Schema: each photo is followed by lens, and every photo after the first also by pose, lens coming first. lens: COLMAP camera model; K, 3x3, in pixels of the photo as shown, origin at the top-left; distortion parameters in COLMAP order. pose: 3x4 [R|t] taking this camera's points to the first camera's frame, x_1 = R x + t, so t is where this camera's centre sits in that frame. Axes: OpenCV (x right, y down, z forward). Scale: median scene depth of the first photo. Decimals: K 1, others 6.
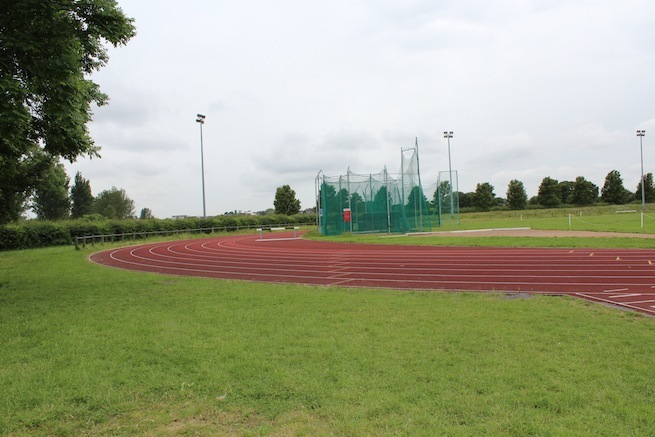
lens RADIAL K [[545.0, 0, 326.2], [0, 545.0, 225.2], [0, 0, 1]] dist [-0.155441, 0.128855]
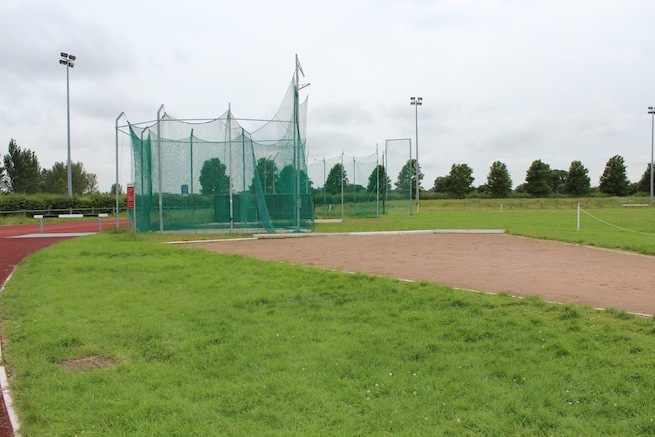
lens RADIAL K [[545.0, 0, 326.2], [0, 545.0, 225.2], [0, 0, 1]] dist [-0.155441, 0.128855]
pose [[0.999224, 0.033257, 0.021096, 0.078255], [-0.033927, 0.998903, 0.032284, -0.004868], [-0.020000, -0.032975, 0.999256, 0.187144]]
